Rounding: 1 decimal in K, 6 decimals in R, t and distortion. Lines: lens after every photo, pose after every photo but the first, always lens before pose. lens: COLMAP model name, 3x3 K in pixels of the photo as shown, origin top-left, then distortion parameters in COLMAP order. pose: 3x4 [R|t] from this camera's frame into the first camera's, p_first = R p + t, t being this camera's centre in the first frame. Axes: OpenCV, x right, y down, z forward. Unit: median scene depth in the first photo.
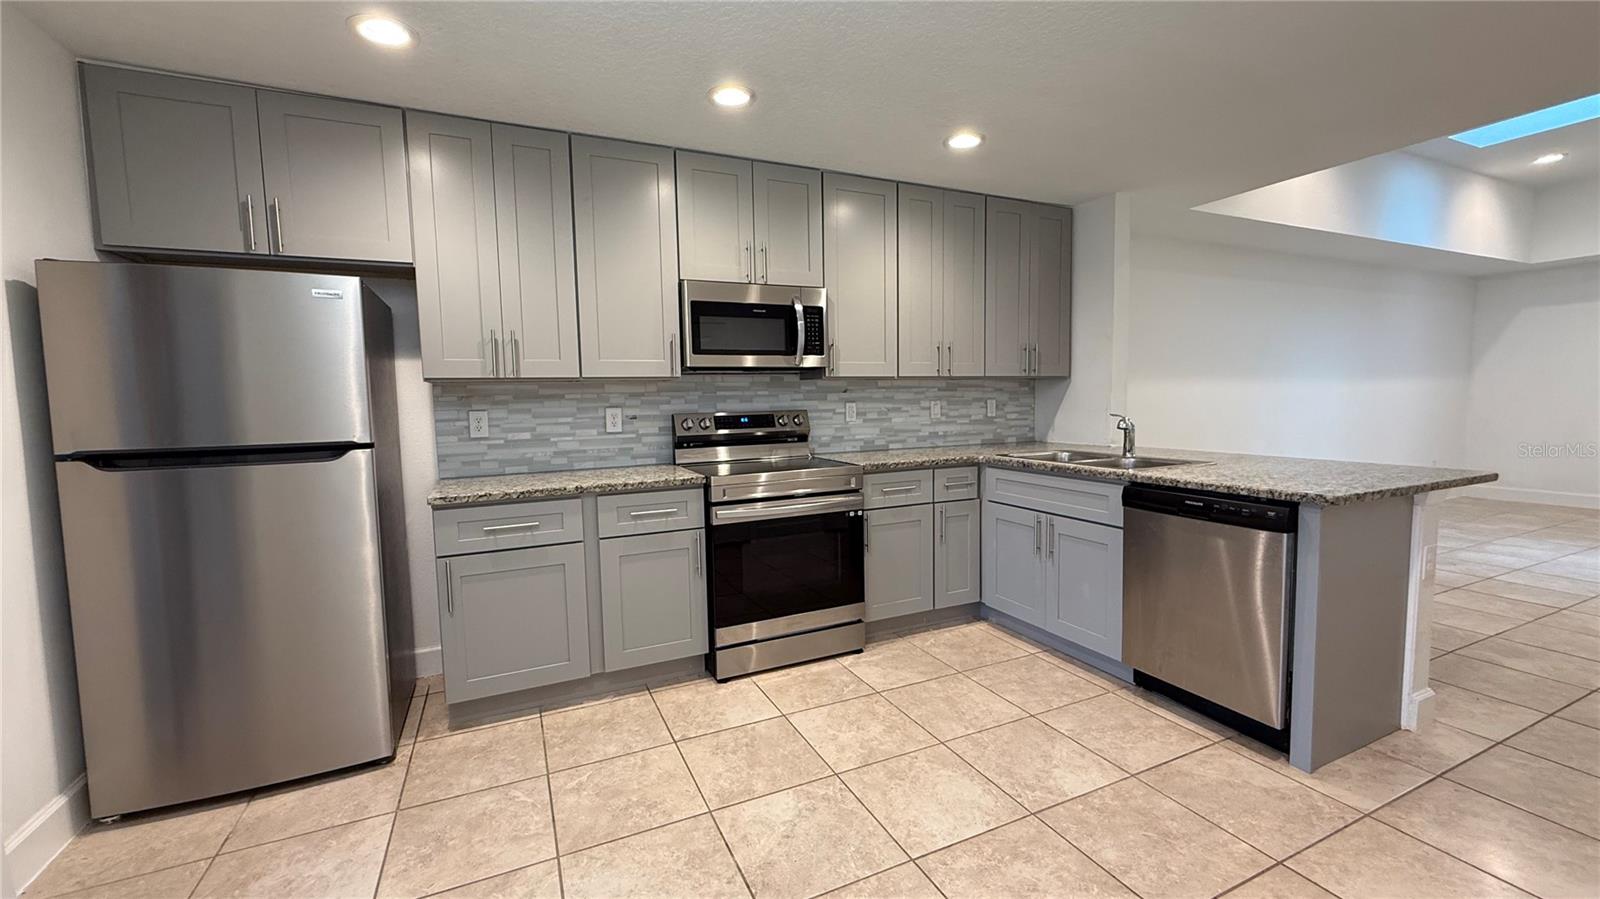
lens RADIAL K [[638.6, 0, 797.5], [0, 638.6, 446.1], [0, 0, 1]] dist [-0.001180, -0.000293]
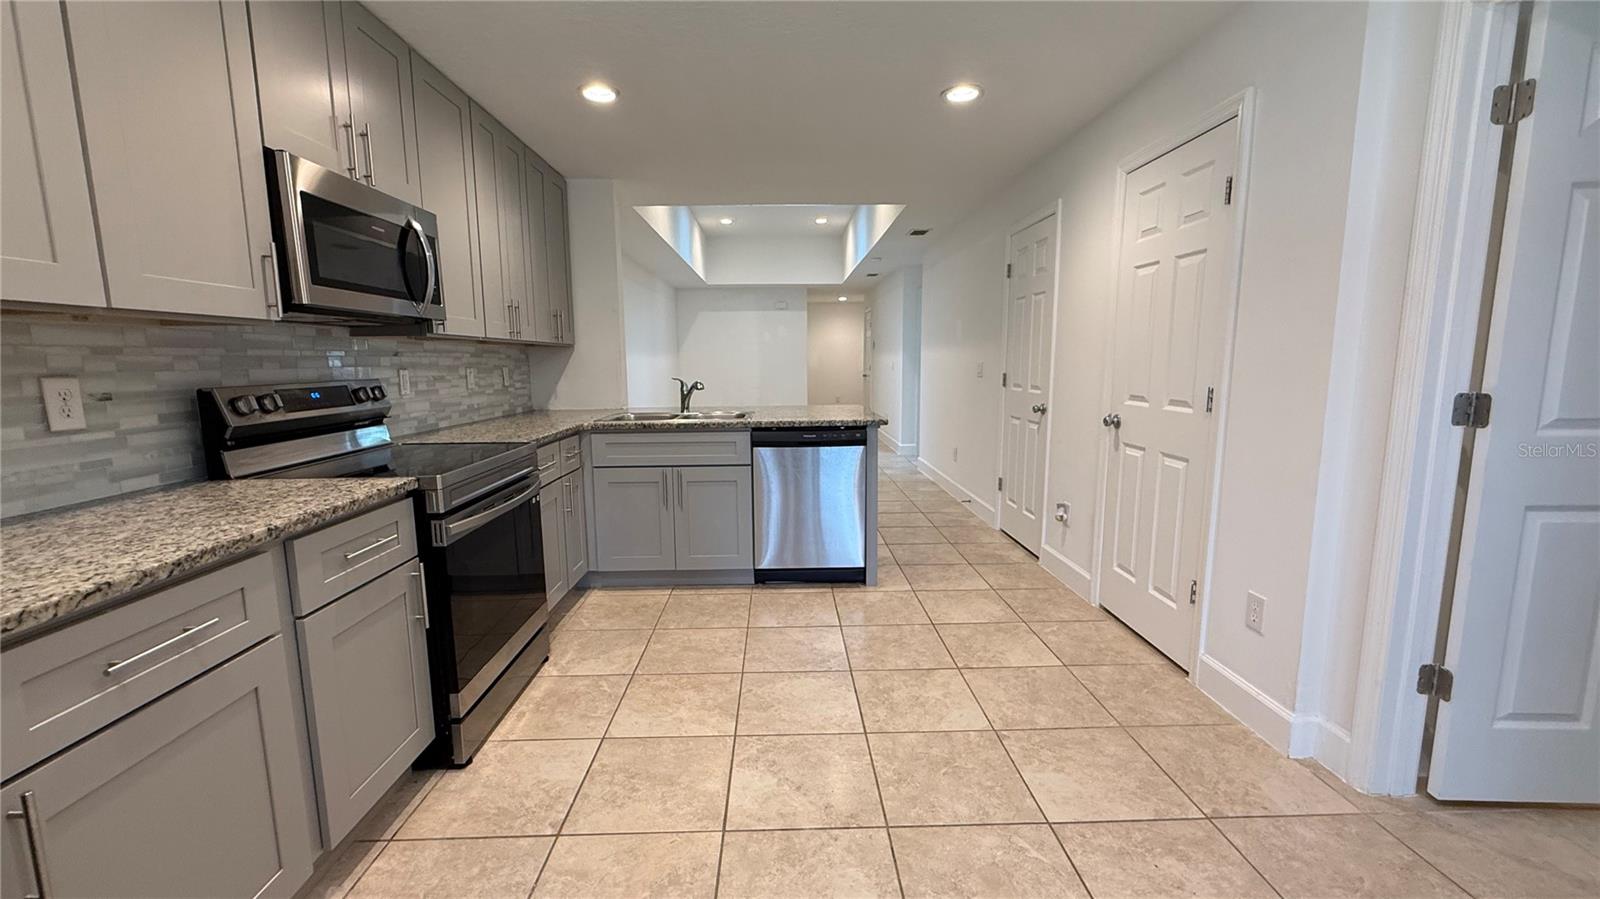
lens RADIAL K [[638.6, 0, 794.6], [0, 638.6, 448.4], [0, 0, 1]] dist [-0.001180, -0.000293]
pose [[0.396161, -0.112546, 0.911257, -0.519962], [0.075082, 0.993106, 0.090014, -0.010952], [-0.915106, 0.032759, 0.401880, 0.339459]]
